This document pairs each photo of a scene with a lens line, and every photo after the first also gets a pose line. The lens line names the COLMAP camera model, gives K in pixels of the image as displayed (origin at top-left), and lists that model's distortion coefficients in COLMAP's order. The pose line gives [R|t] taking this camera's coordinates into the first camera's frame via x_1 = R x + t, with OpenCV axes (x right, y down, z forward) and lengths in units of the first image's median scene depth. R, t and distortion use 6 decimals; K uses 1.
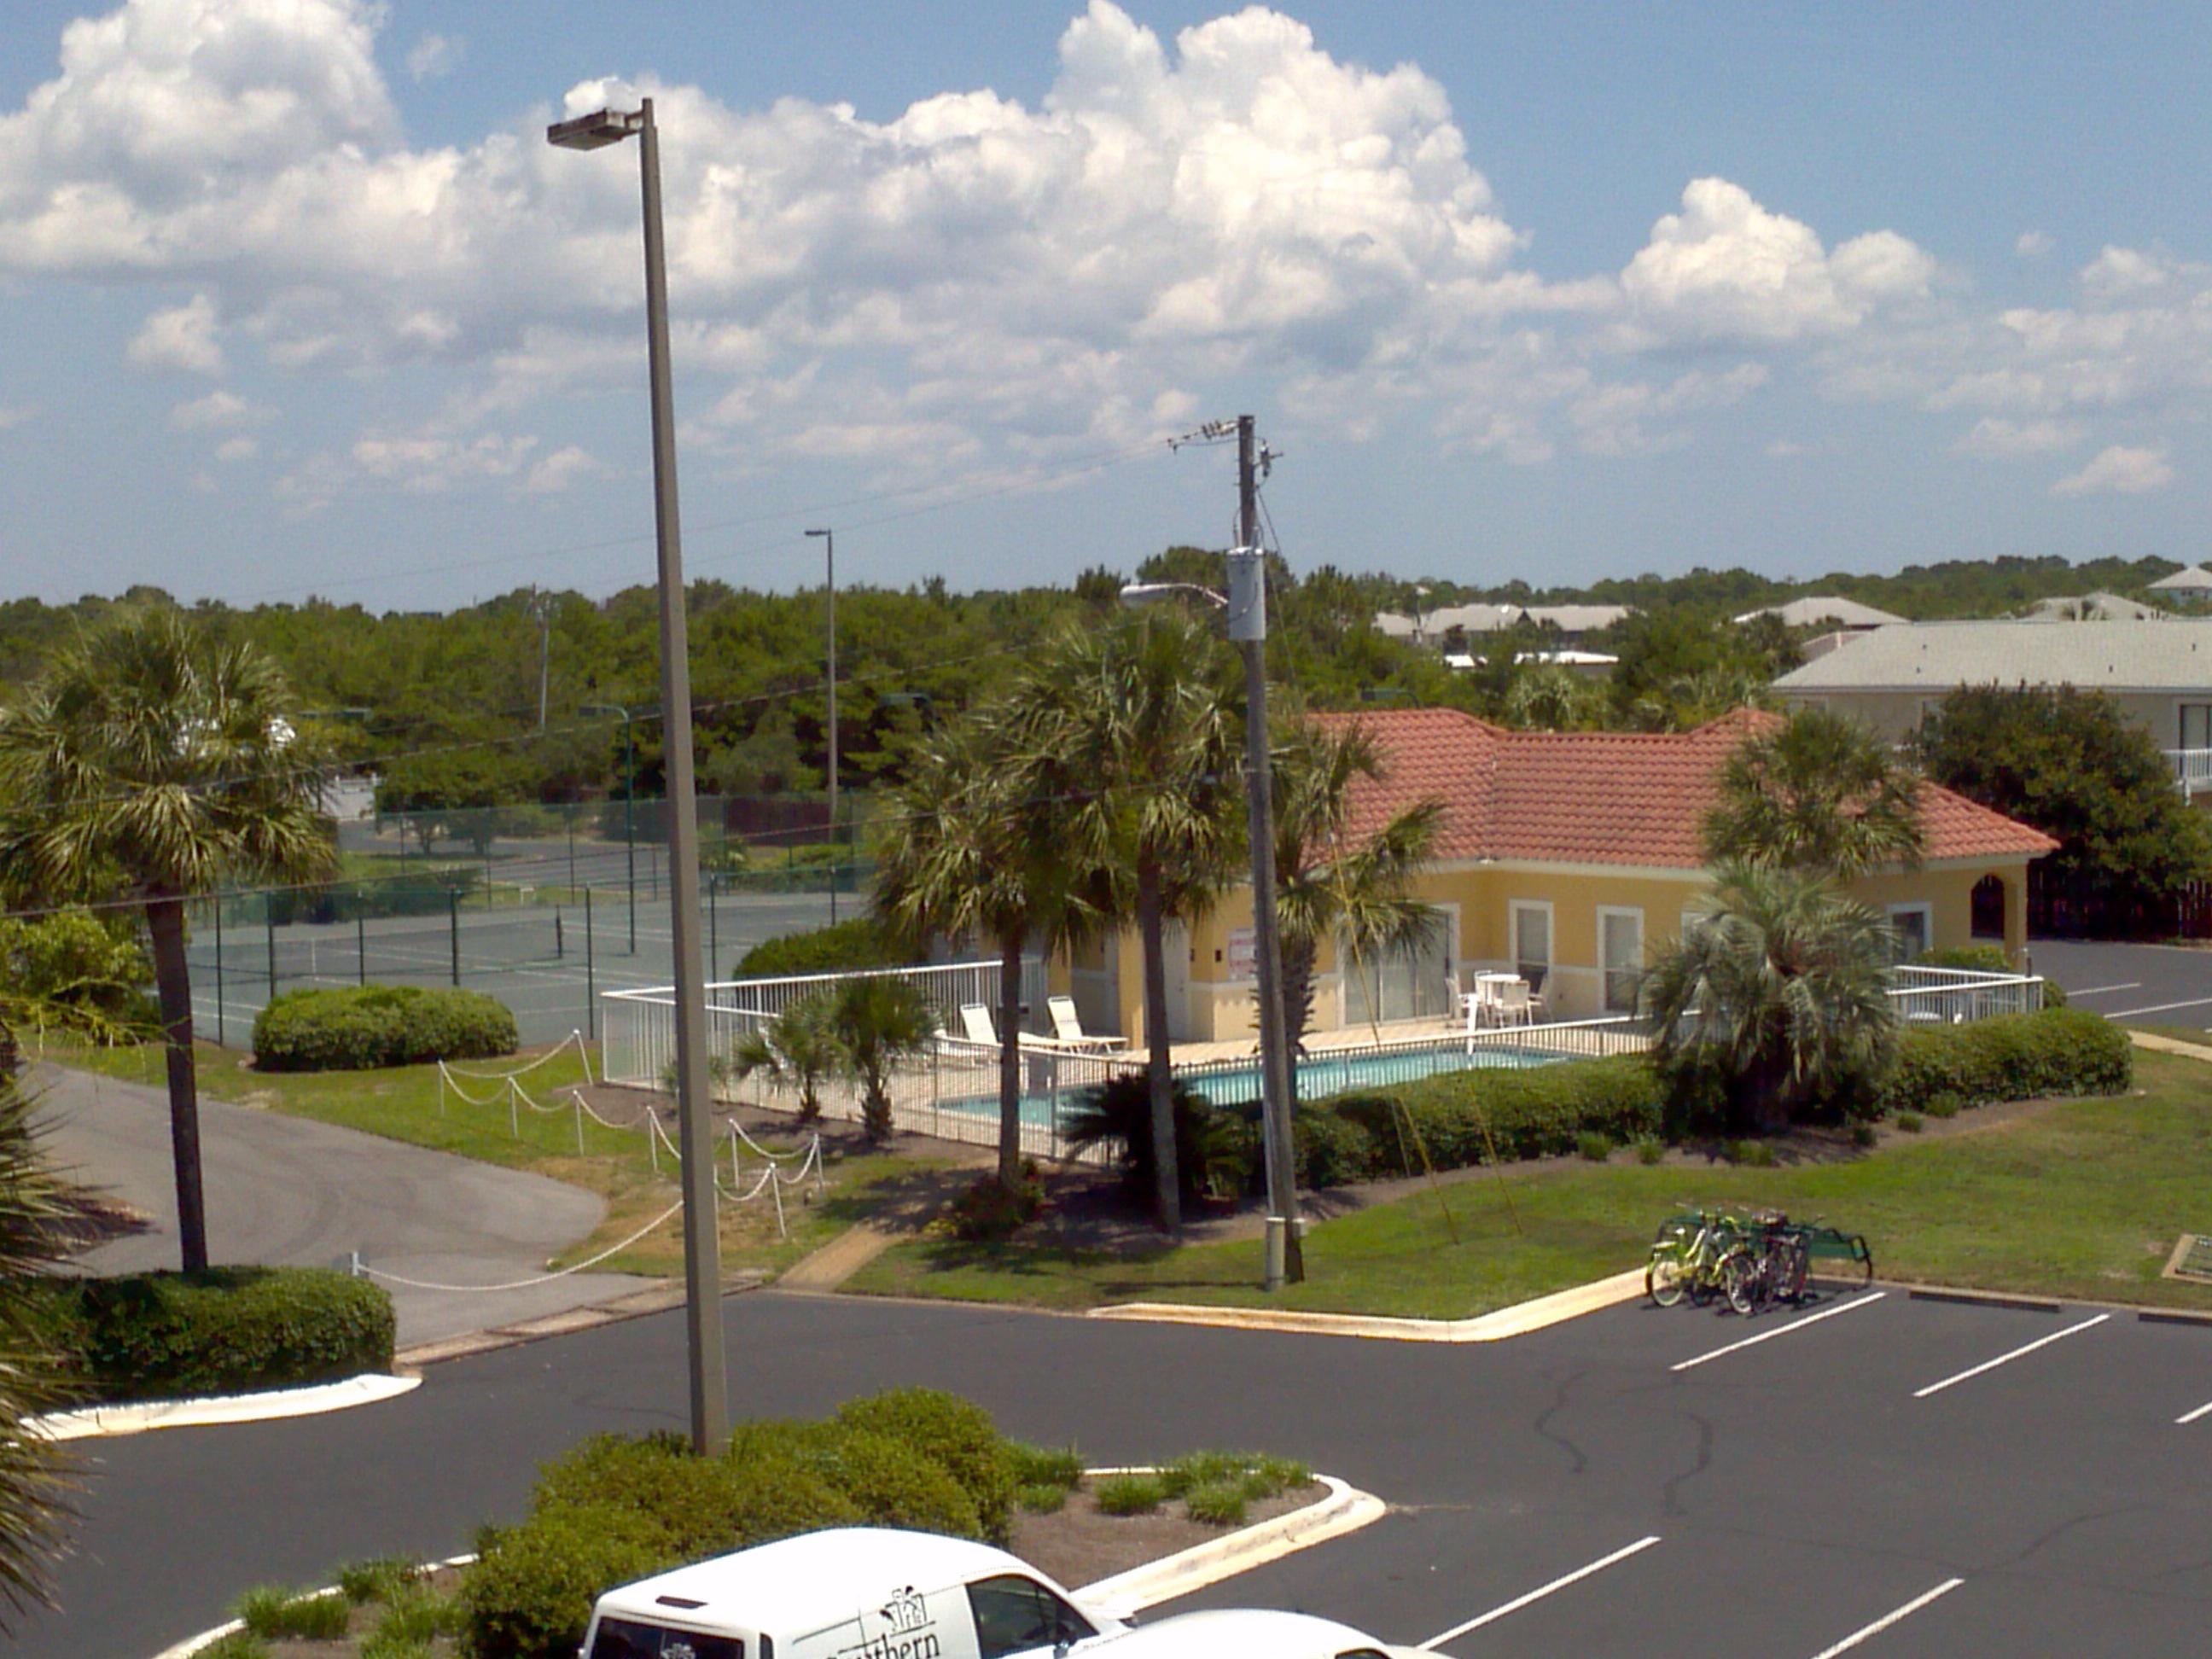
lens RADIAL K [[2157.2, 0, 1106.0], [0, 2157.2, 829.5], [0, 0, 1]] dist [0.007210, 0.010318]
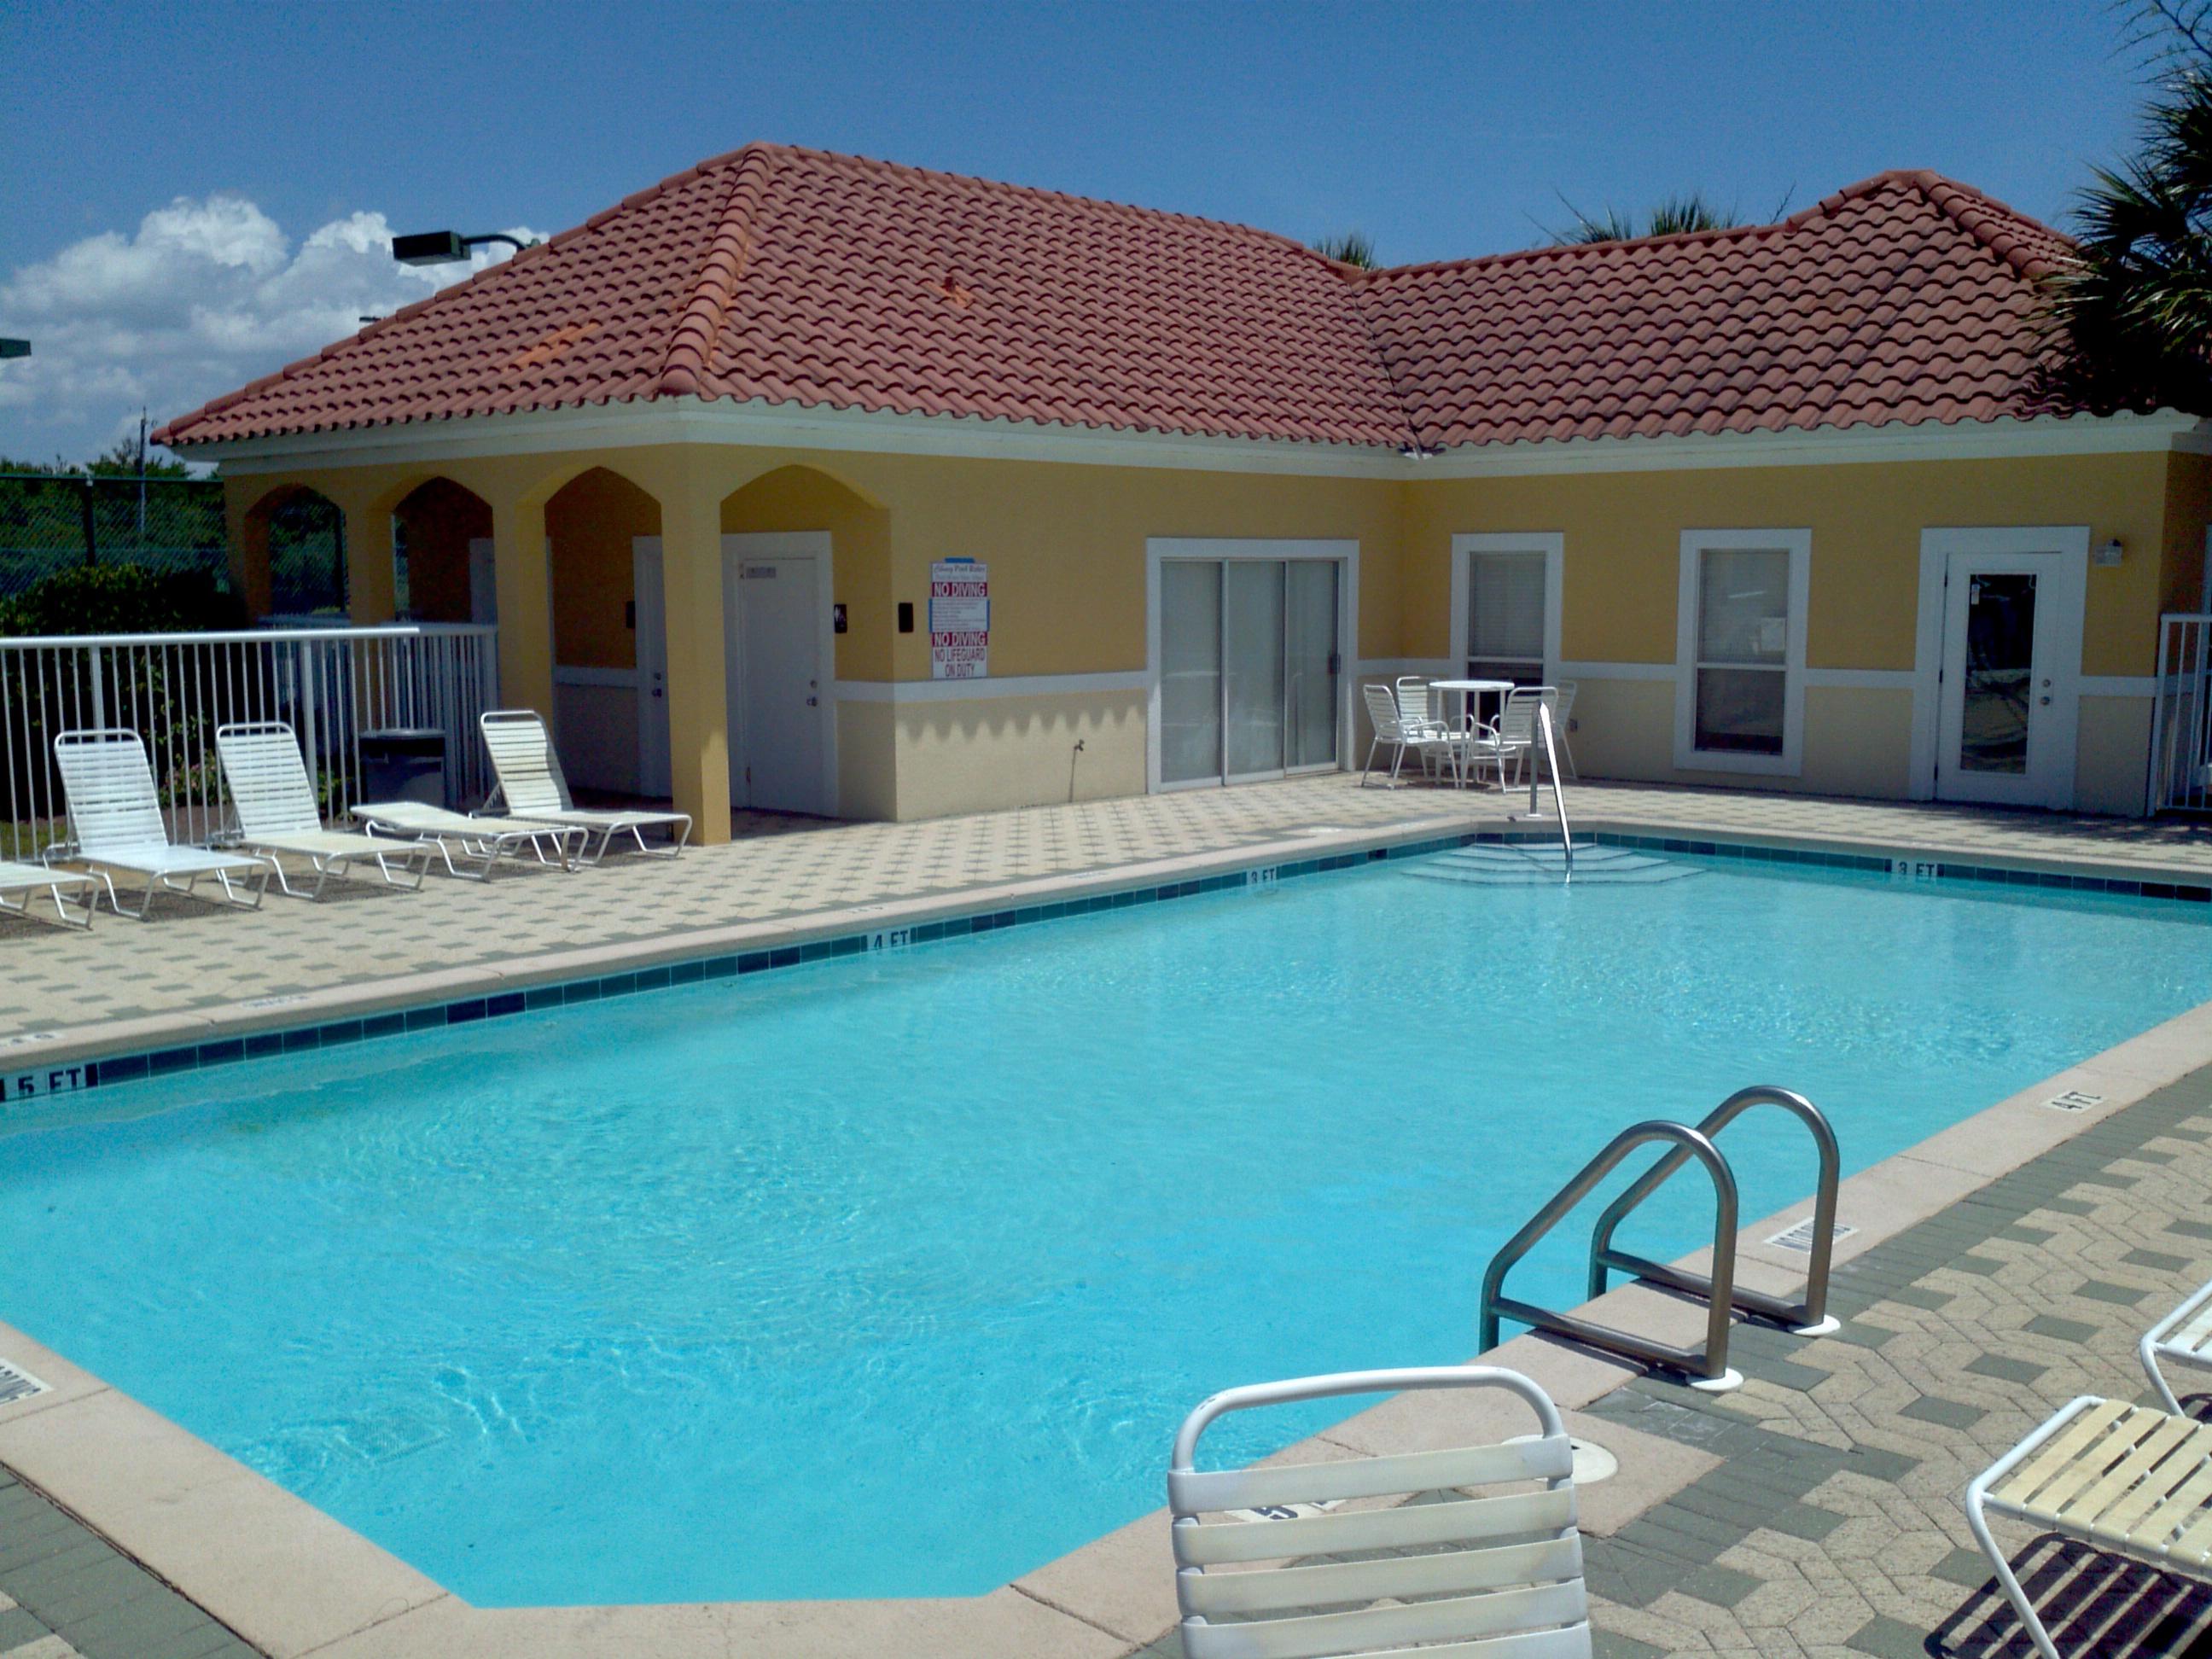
lens RADIAL K [[2157.2, 0, 1106.0], [0, 2157.2, 829.5], [0, 0, 1]] dist [0.007210, 0.010318]
pose [[0.977854, -0.008811, 0.209103, 0.002085], [-0.012280, 0.994977, 0.099349, 0.057315], [-0.208928, -0.099716, 0.972834, 0.579404]]
